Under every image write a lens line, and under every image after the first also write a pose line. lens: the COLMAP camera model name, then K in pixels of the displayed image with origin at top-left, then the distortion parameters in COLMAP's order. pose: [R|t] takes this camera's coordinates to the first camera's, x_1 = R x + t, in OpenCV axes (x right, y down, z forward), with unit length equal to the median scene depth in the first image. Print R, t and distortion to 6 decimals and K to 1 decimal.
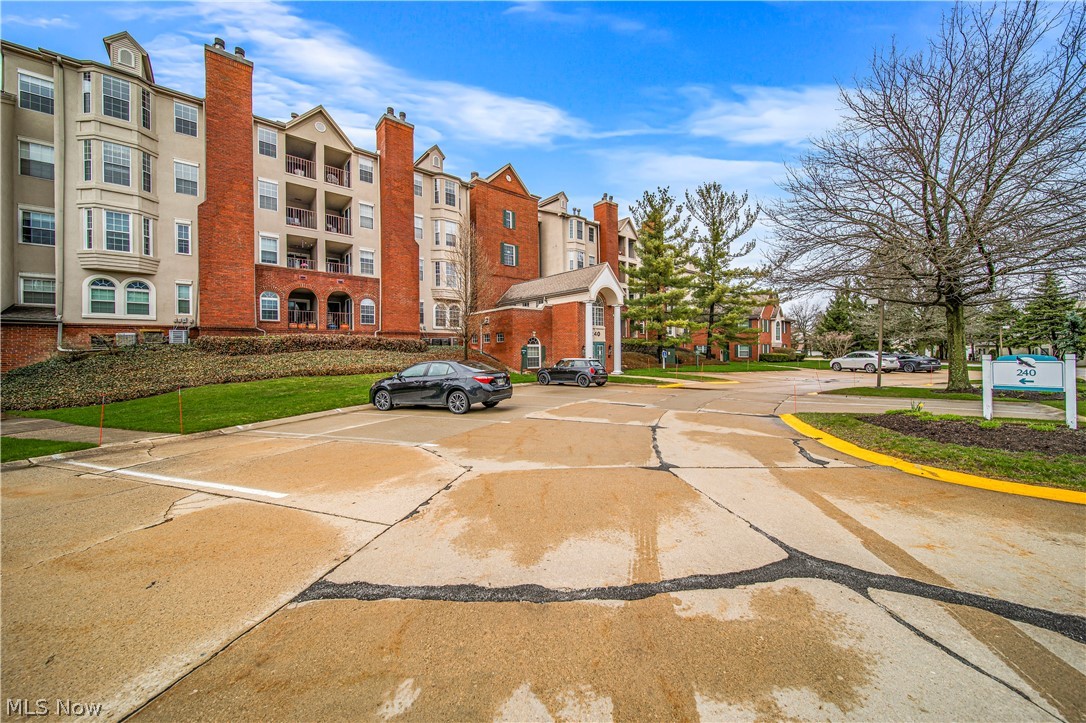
lens RADIAL K [[379.5, 0, 539.6], [0, 379.5, 360.1], [0, 0, 1]] dist [-0.000441, -0.000195]
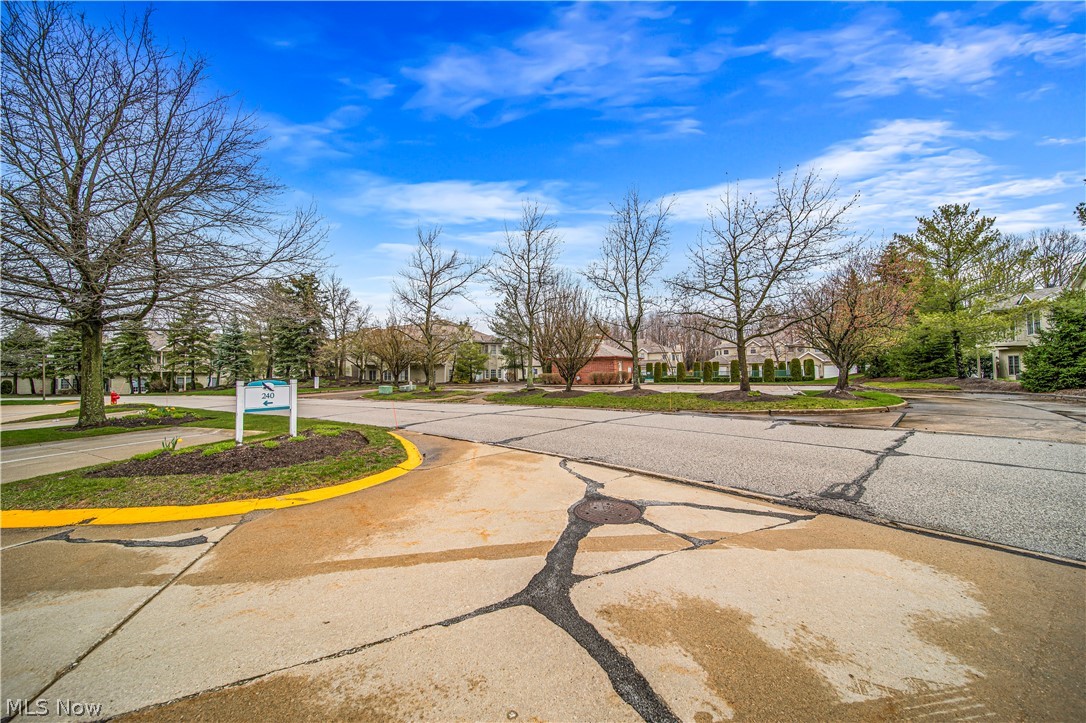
lens RADIAL K [[379.5, 0, 539.6], [0, 379.5, 360.1], [0, 0, 1]] dist [-0.000441, -0.000195]
pose [[-0.300136, 0.043103, 0.952922, -0.199001], [0.035962, 0.998780, -0.033851, -0.015035], [-0.953218, 0.024109, -0.301320, 1.182471]]
